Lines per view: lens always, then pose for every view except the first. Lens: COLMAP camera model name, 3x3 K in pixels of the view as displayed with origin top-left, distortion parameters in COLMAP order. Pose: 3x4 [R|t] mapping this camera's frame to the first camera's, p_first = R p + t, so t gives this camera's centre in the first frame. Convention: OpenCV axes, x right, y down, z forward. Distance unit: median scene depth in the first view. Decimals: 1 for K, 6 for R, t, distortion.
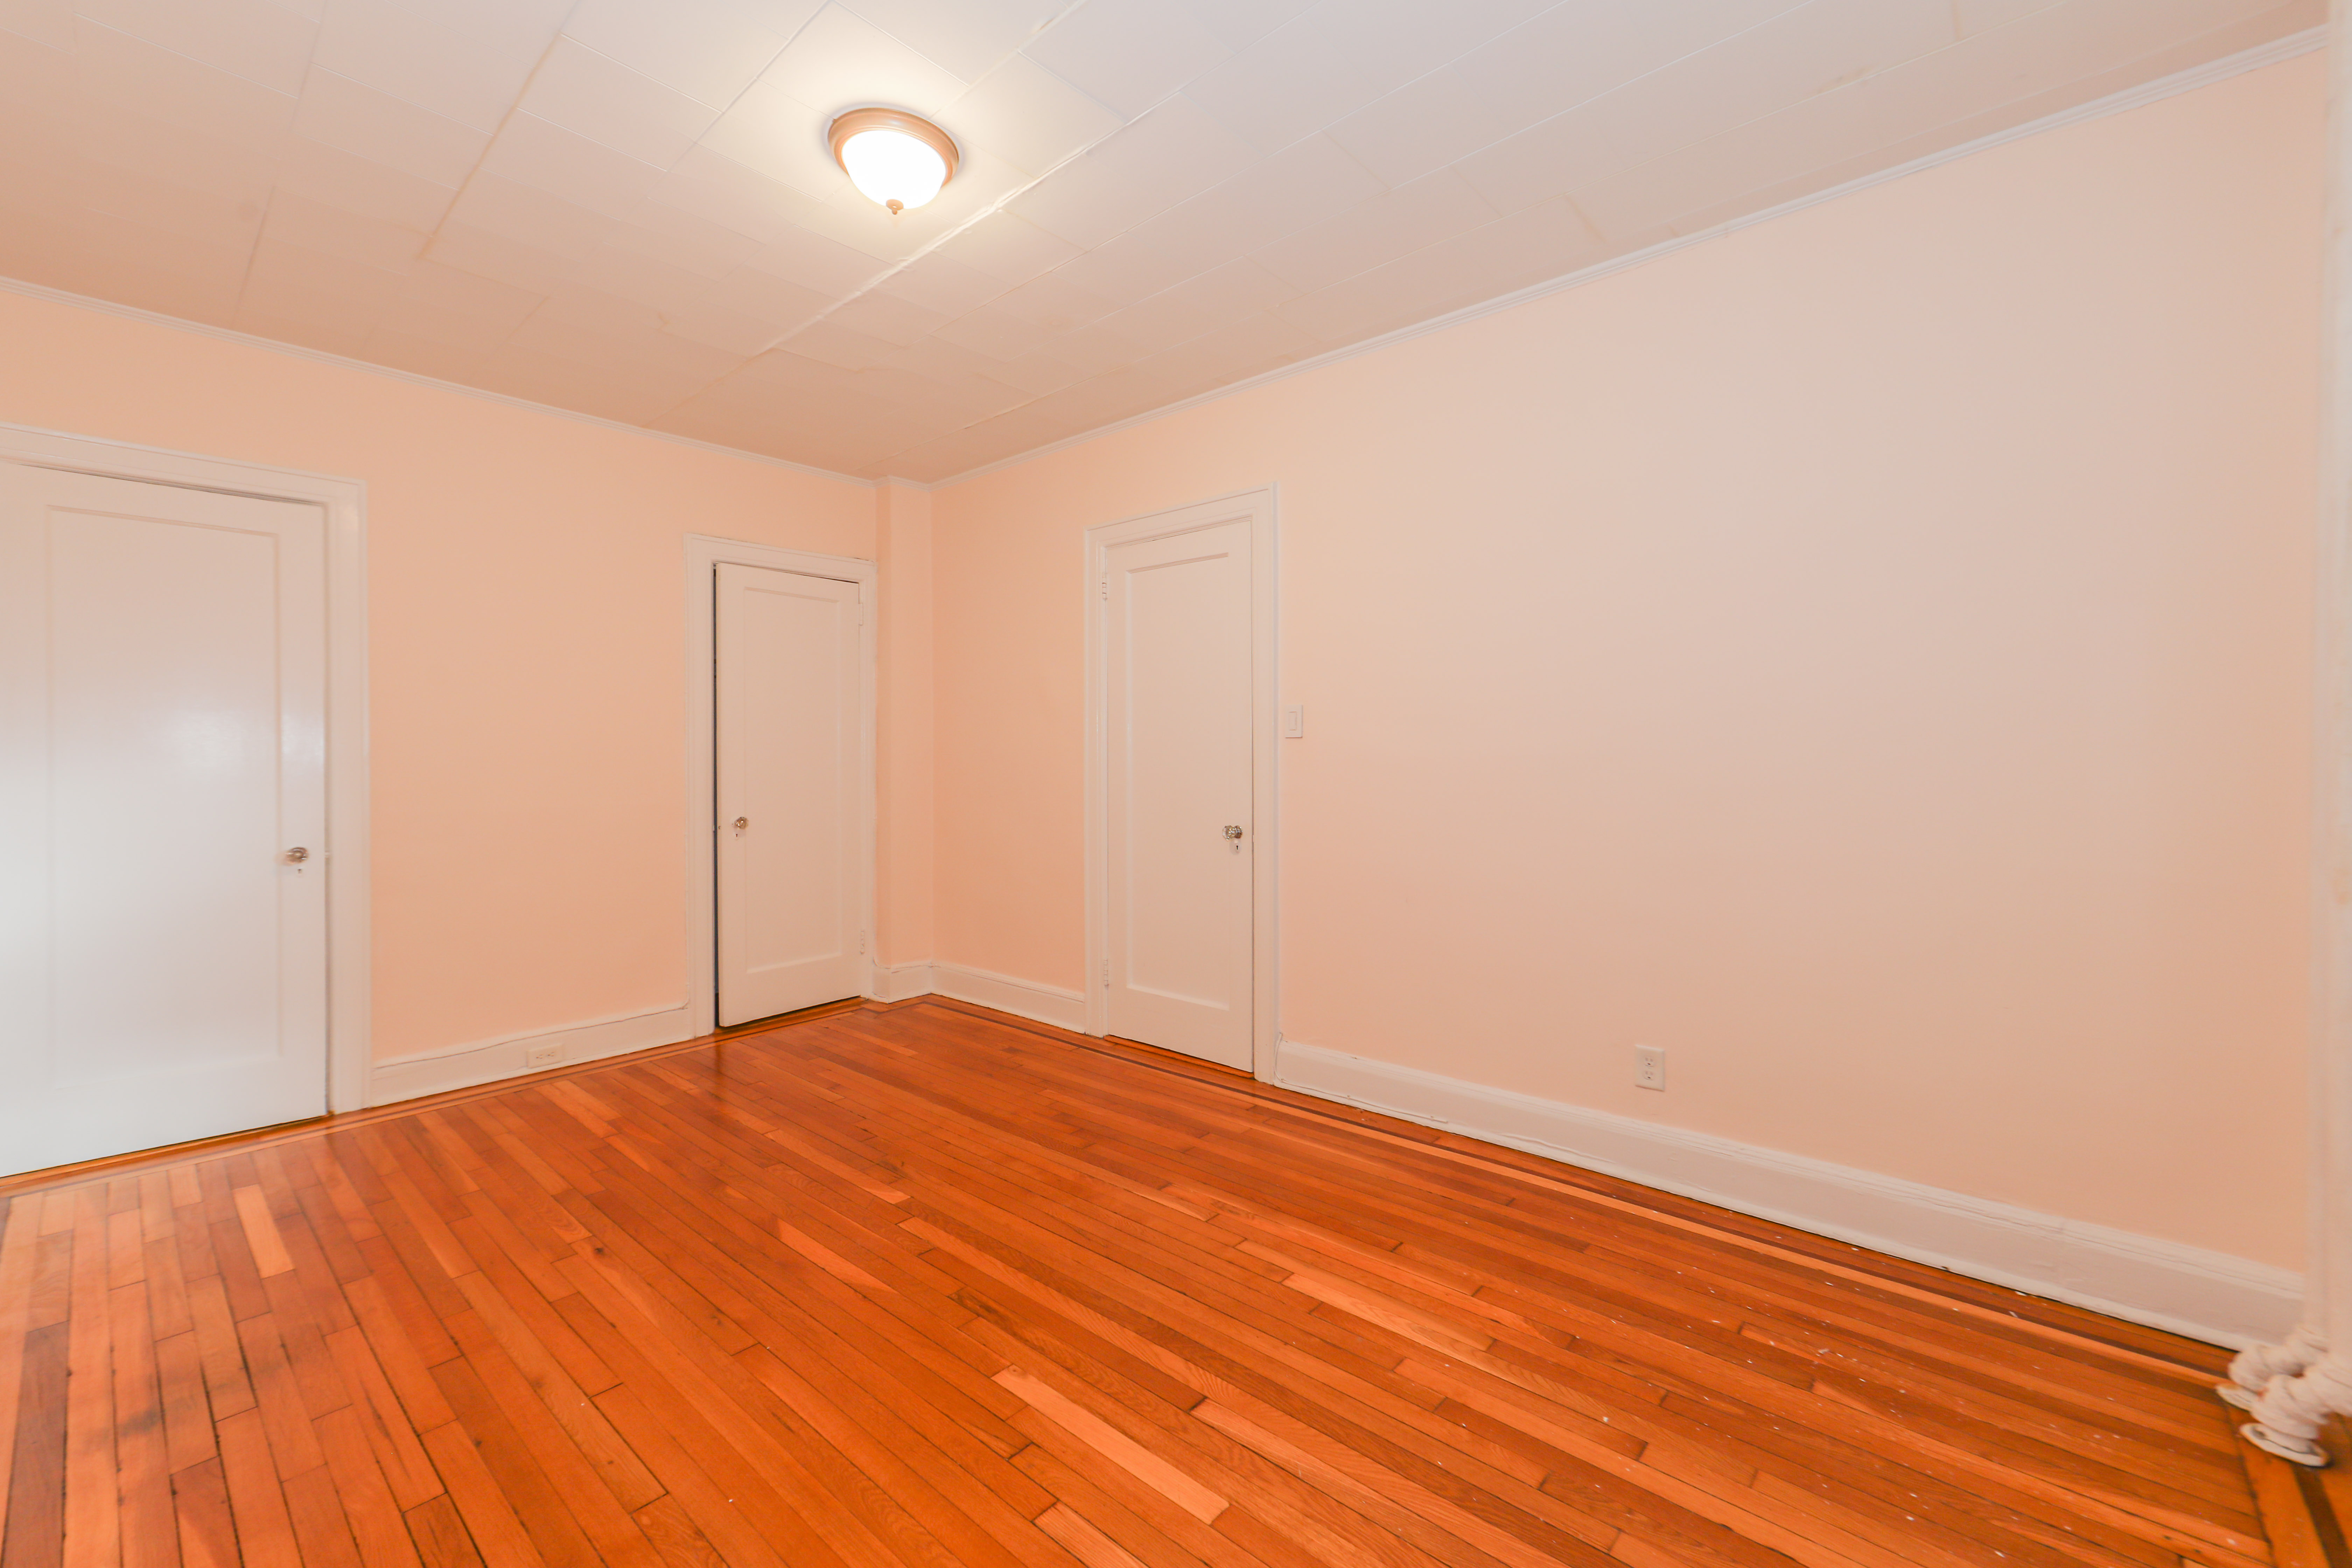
lens RADIAL K [[939.3, 0, 1180.5], [0, 939.3, 773.0], [0, 0, 1]] dist [-0.002457, 0.001503]
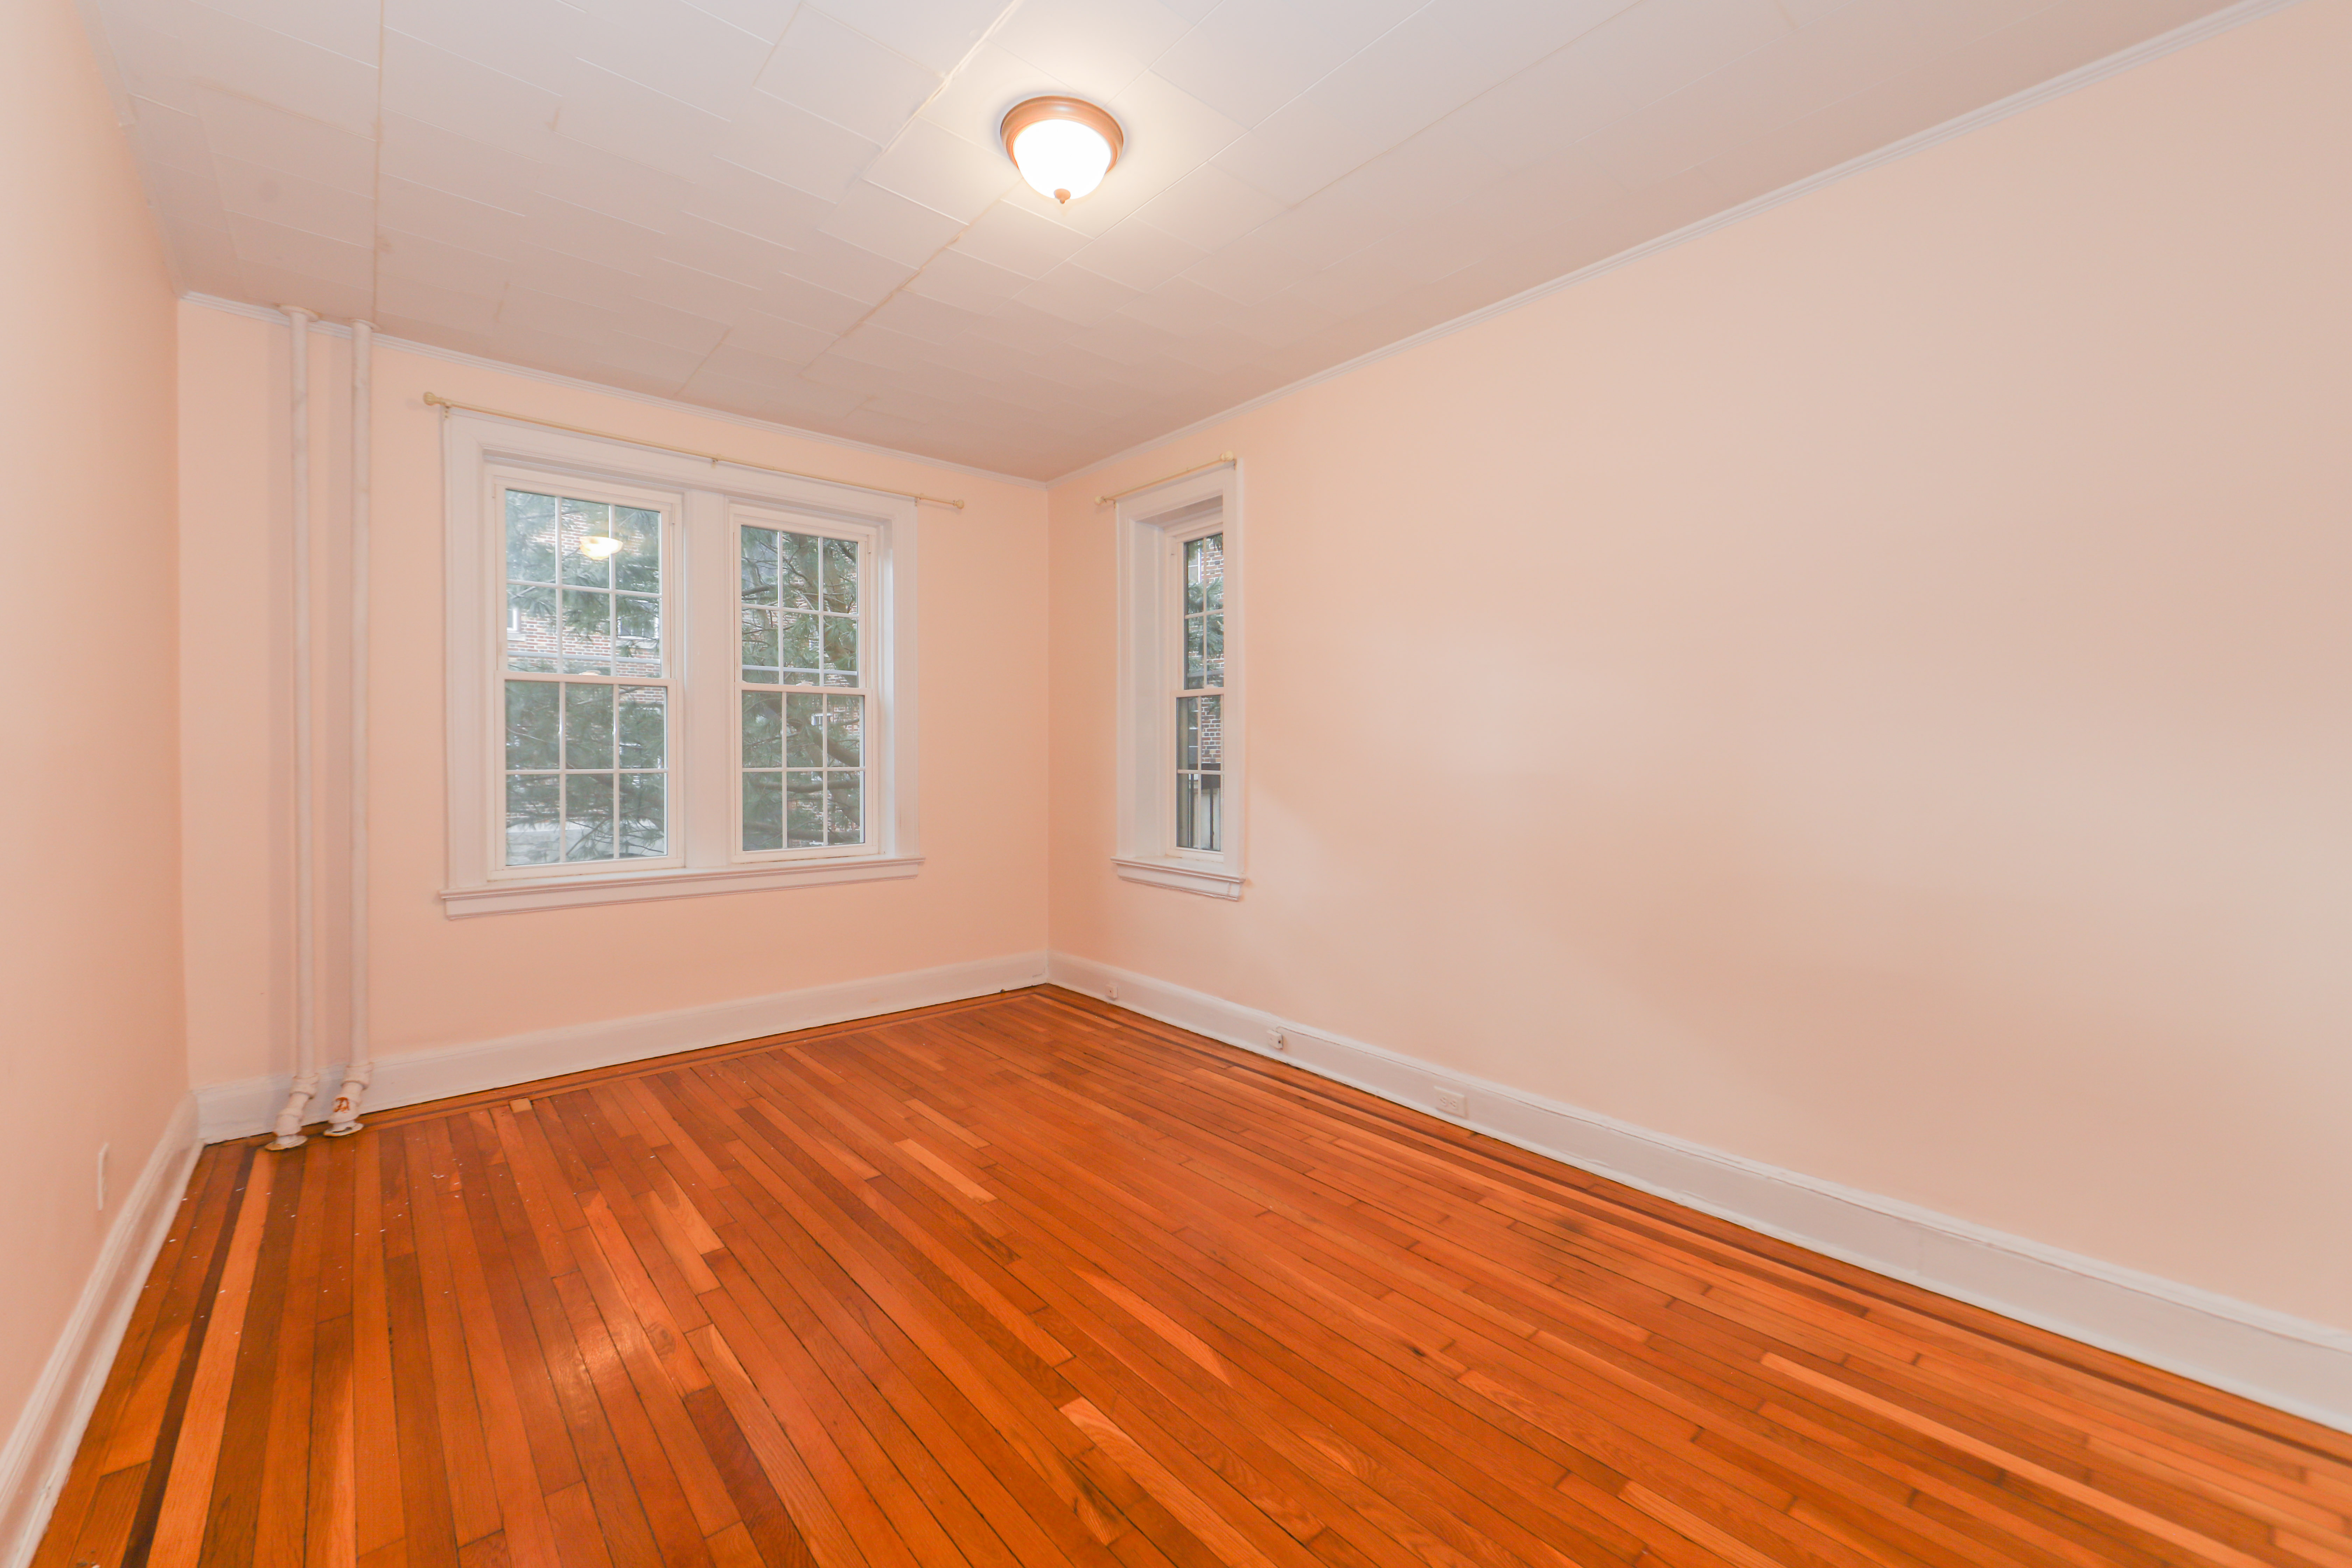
lens RADIAL K [[939.3, 0, 1173.2], [0, 939.3, 771.0], [0, 0, 1]] dist [-0.002457, 0.001503]
pose [[-0.990331, 0.002123, 0.138711, -0.578300], [0.005907, 0.999621, 0.026877, -0.037597], [-0.138601, 0.027436, -0.989968, 2.050692]]
